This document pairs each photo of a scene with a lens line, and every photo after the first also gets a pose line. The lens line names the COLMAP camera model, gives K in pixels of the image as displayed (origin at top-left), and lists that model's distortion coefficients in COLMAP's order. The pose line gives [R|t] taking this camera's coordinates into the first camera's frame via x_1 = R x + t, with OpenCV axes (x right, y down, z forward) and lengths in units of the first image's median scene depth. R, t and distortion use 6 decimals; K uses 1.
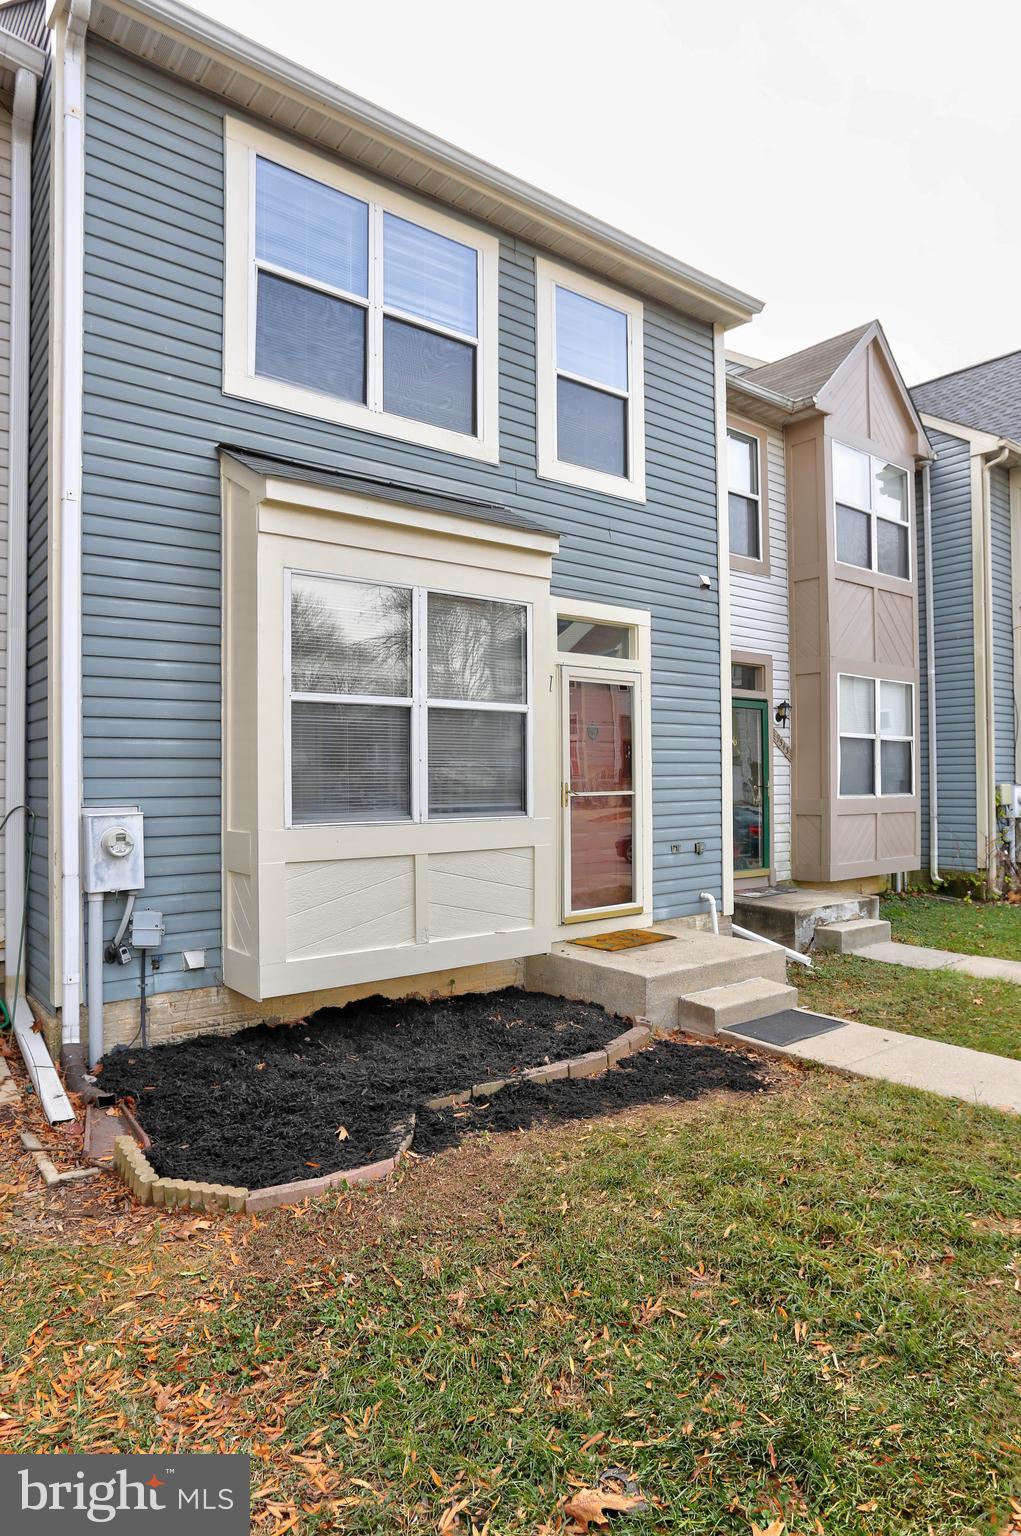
lens RADIAL K [[863.2, 0, 510.5], [0, 863.2, 768.0], [0, 0, 1]] dist [-0.070445, 0.046831]
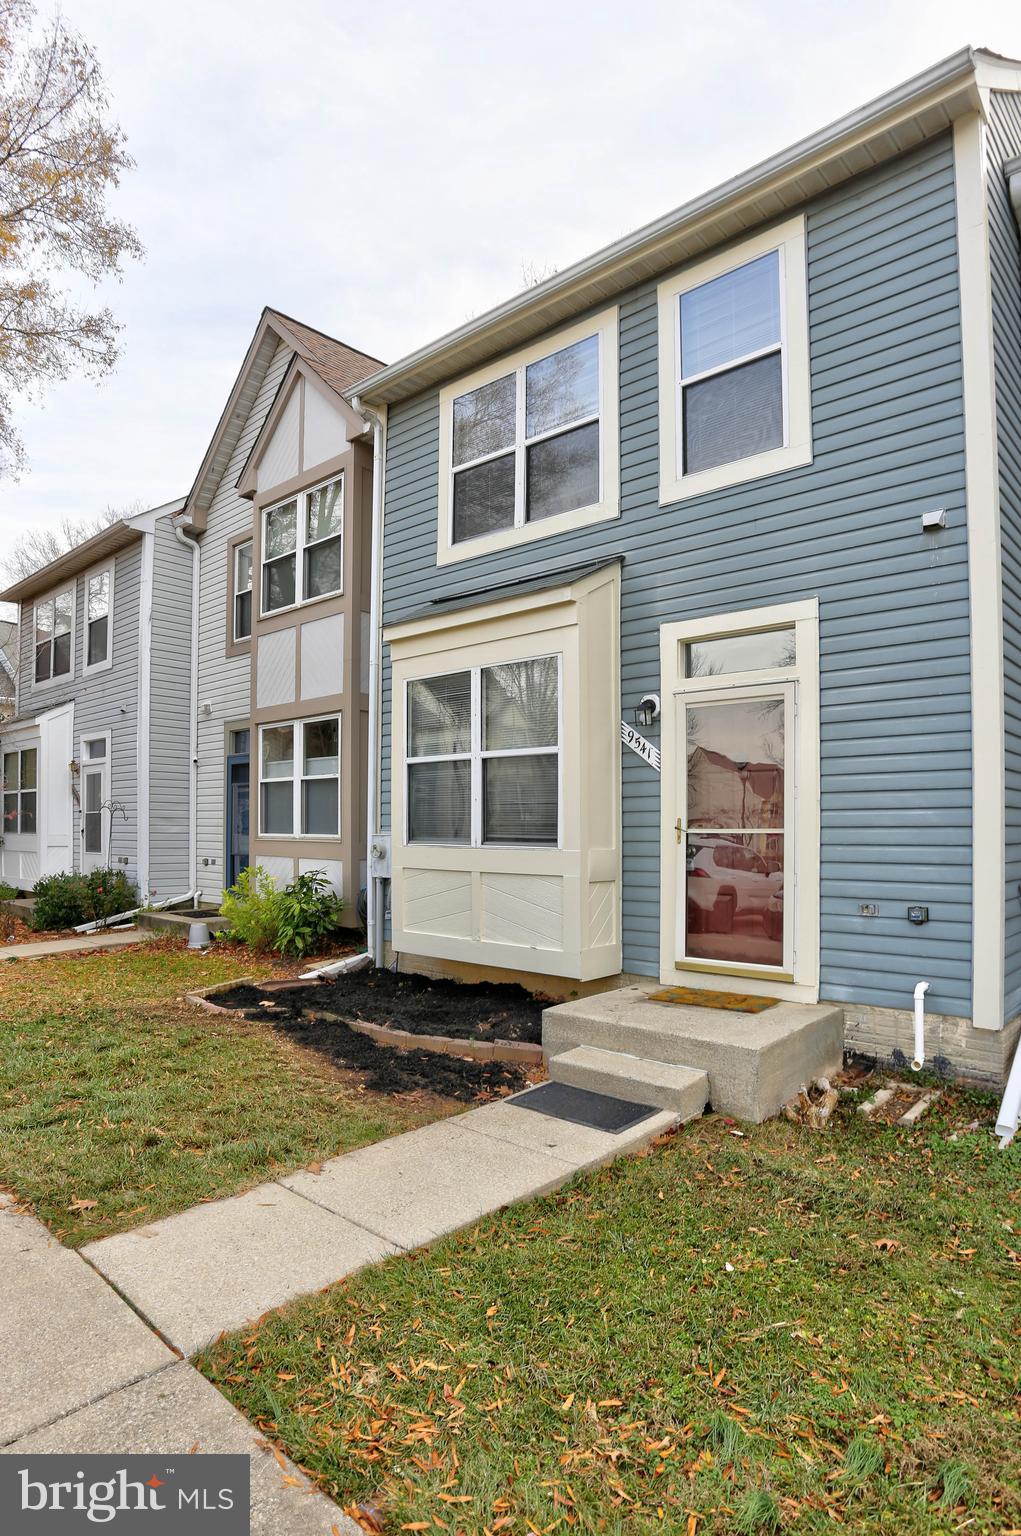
lens RADIAL K [[838.2, 0, 486.1], [0, 838.2, 814.2], [0, 0, 1]] dist [-0.096297, 0.041028]
pose [[0.183778, -0.006959, -0.982943, 1.050860], [0.007932, 0.999953, -0.005596, 0.018495], [0.982936, -0.006769, 0.183824, 0.717738]]
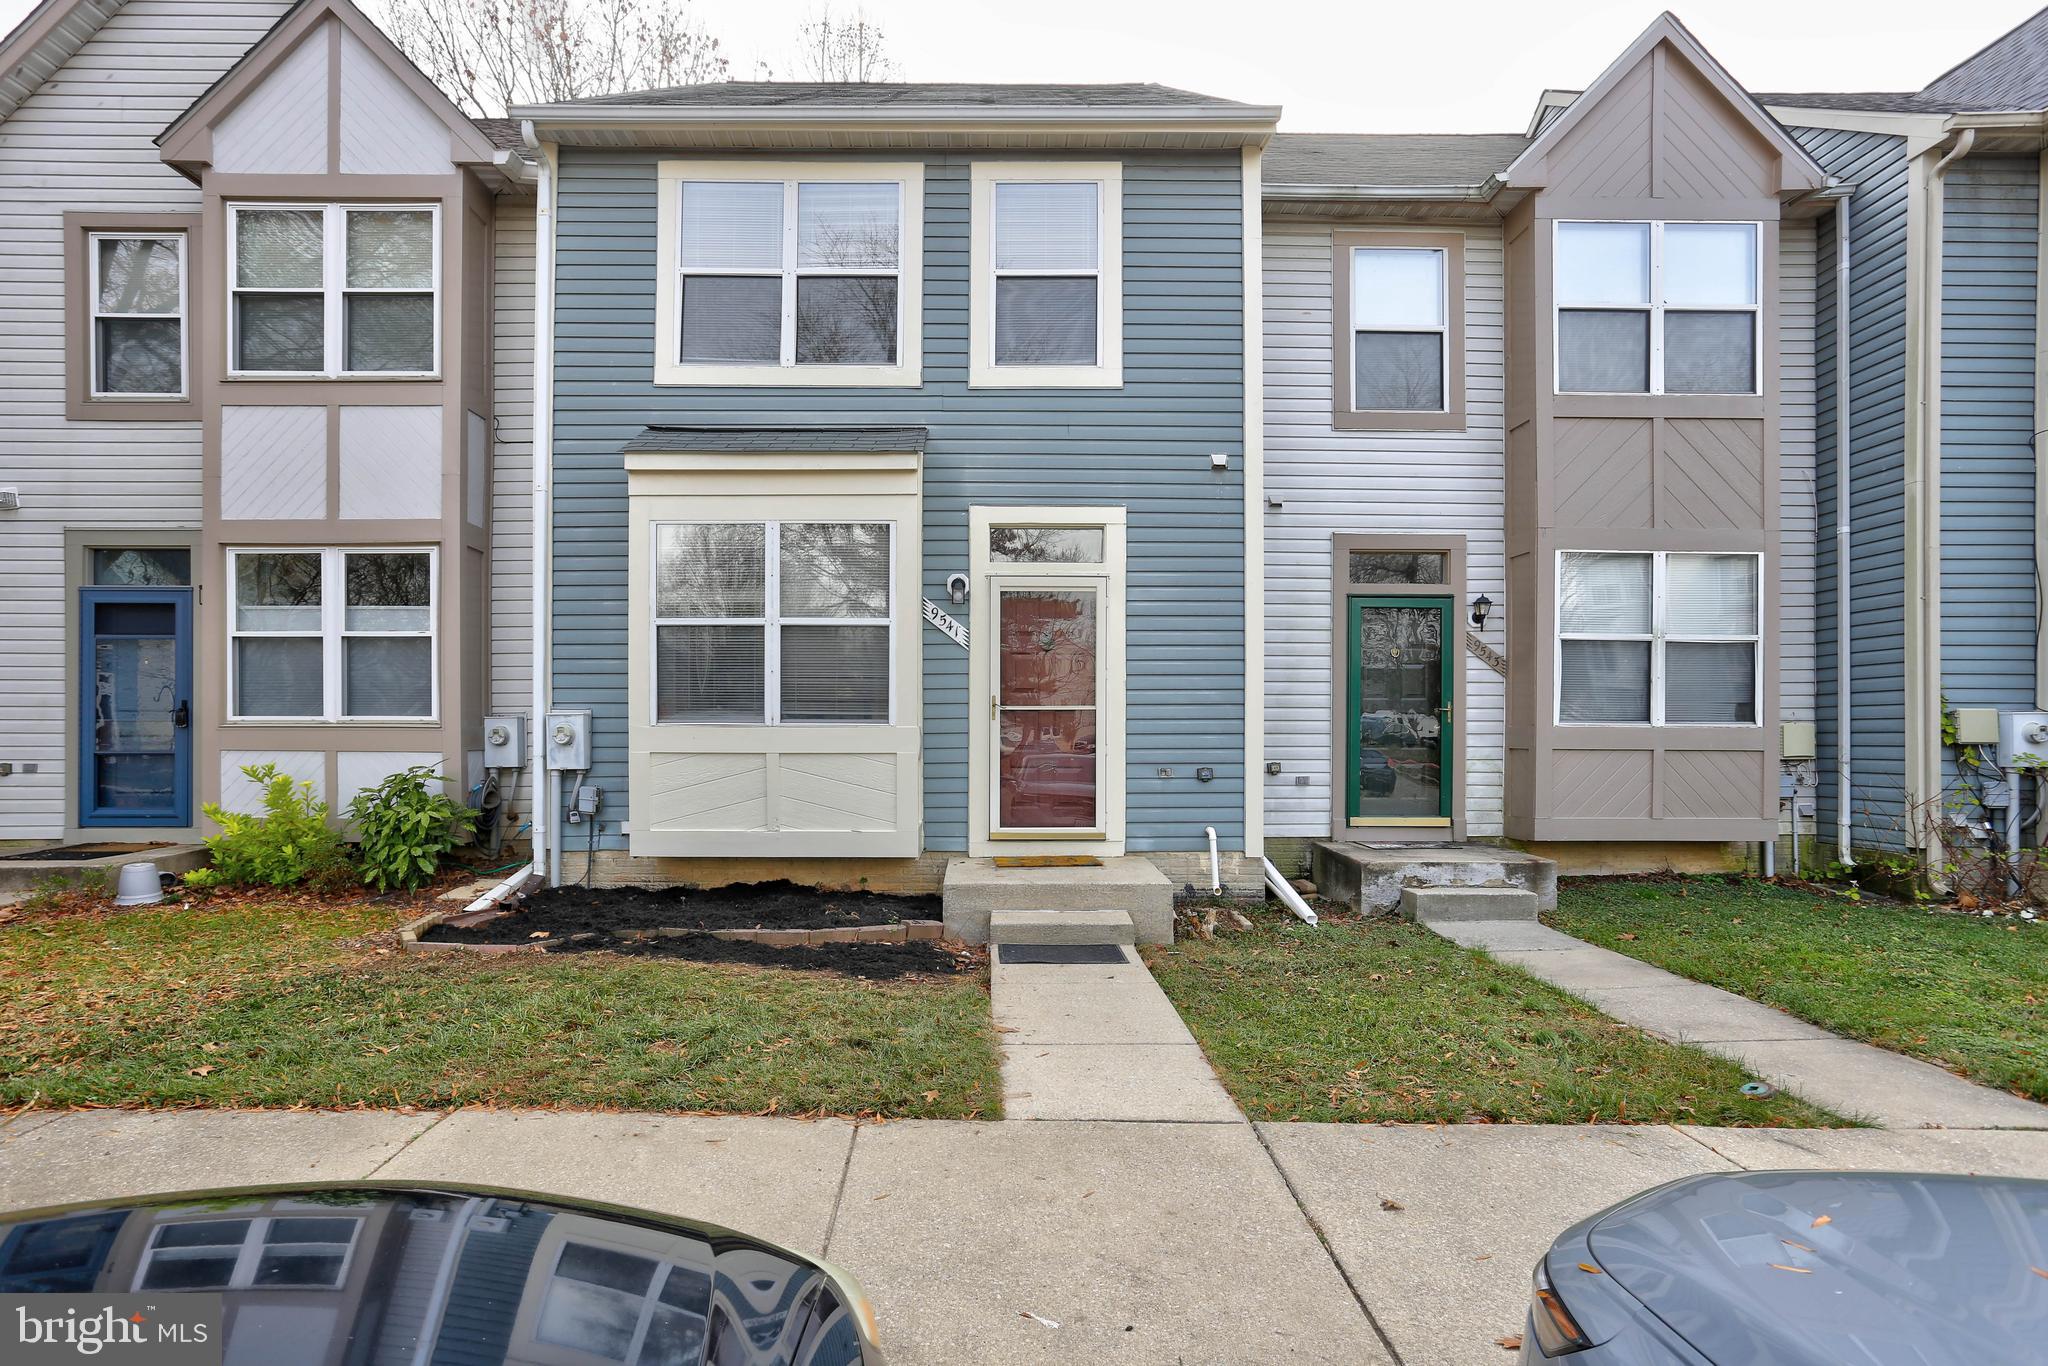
lens RADIAL K [[1016.7, 0, 990.1], [0, 1016.7, 726.0], [0, 0, 1]] dist [-0.046961, 0.029939]
pose [[0.804143, 0.006398, -0.594402, 0.857982], [0.000157, 0.999940, 0.010975, 0.044999], [0.594436, -0.008918, 0.804093, 0.075638]]
